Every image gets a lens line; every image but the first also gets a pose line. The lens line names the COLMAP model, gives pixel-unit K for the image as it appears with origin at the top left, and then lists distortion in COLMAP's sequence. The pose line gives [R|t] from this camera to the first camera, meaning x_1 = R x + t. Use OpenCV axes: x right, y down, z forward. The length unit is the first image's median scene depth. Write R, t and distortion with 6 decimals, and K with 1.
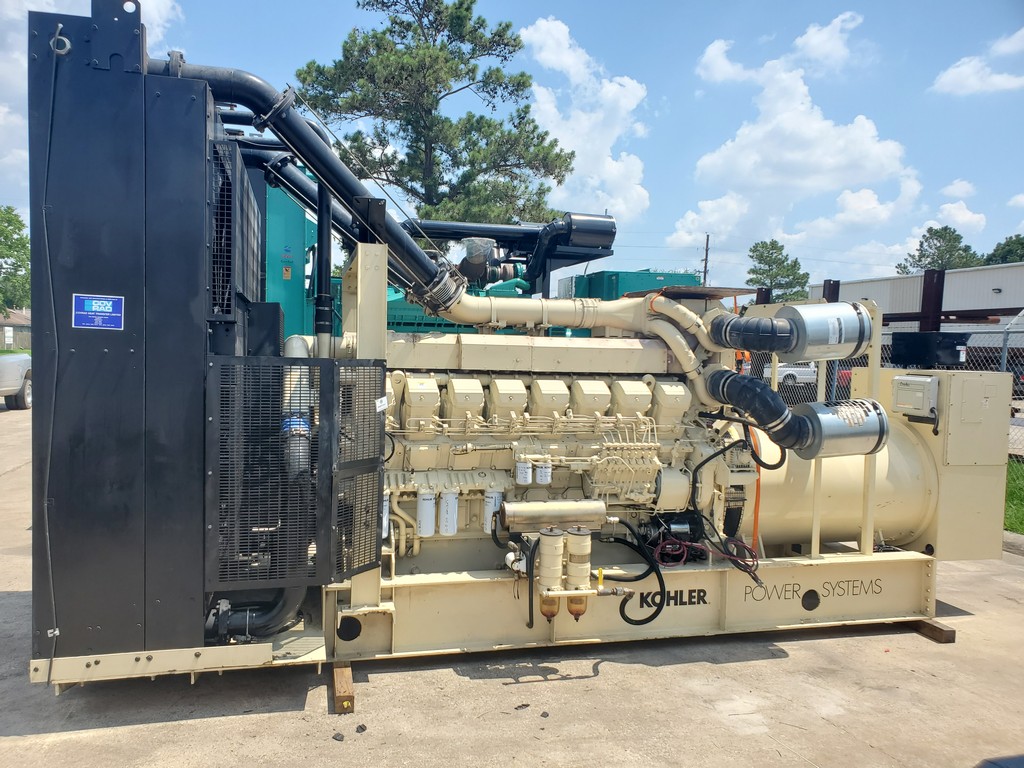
lens RADIAL K [[743.2, 0, 506.0], [0, 743.2, 389.1], [0, 0, 1]] dist [0.081432, -0.110329]
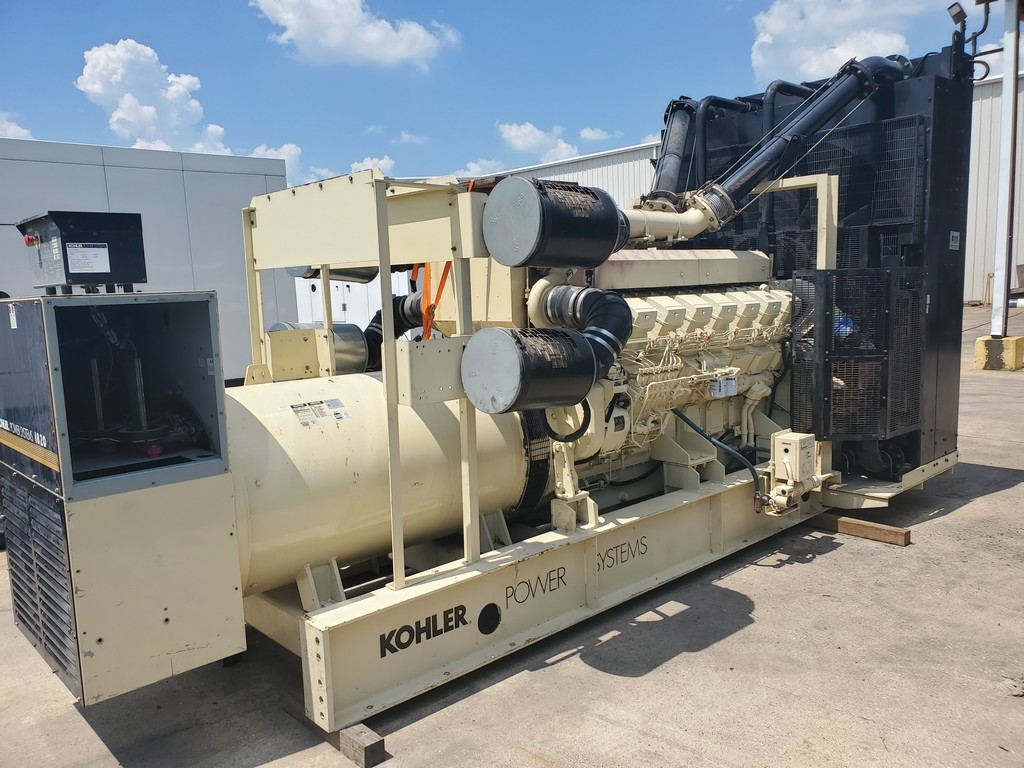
lens RADIAL K [[802.9, 0, 507.9], [0, 802.9, 388.3], [0, 0, 1]] dist [0.006356, -0.005117]
pose [[0.878782, -0.107859, 0.464876, -0.024902], [0.071184, 0.992853, 0.095795, -0.001613], [-0.471885, -0.051091, 0.880178, 0.340688]]
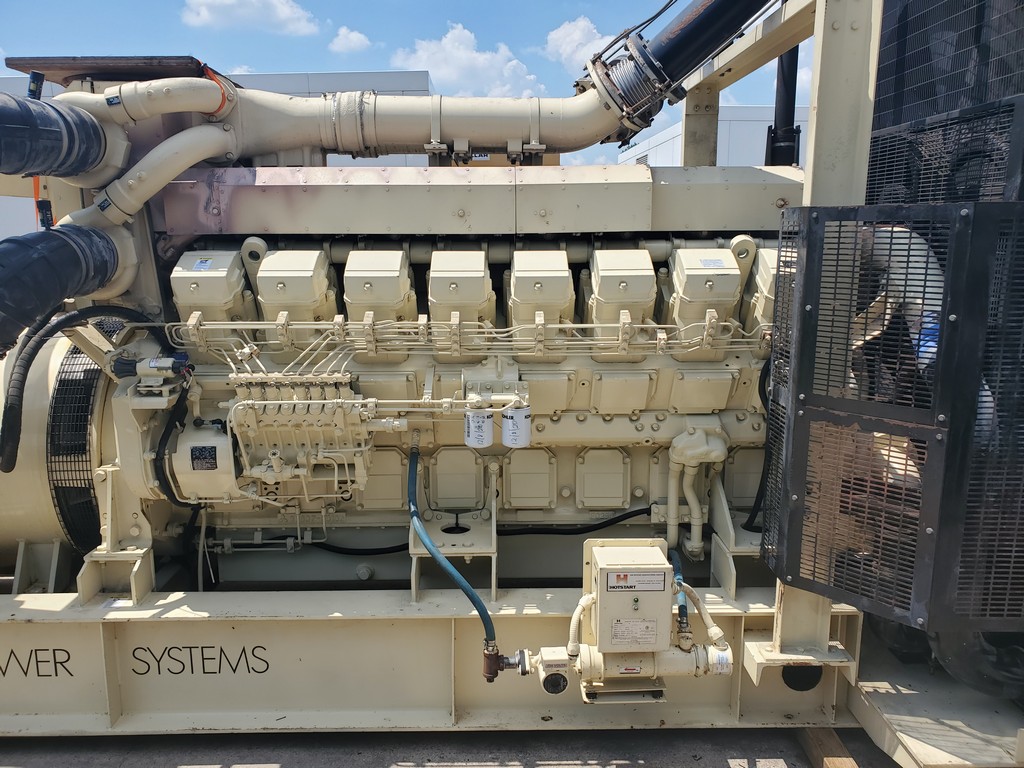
lens RADIAL K [[819.2, 0, 497.6], [0, 819.2, 389.7], [0, 0, 1]] dist [-0.003415, -0.001518]
pose [[0.970516, 0.023107, -0.239927, 0.844645], [0.015000, 0.987675, 0.155797, 0.002090], [0.240570, -0.154803, 0.958208, 0.595174]]
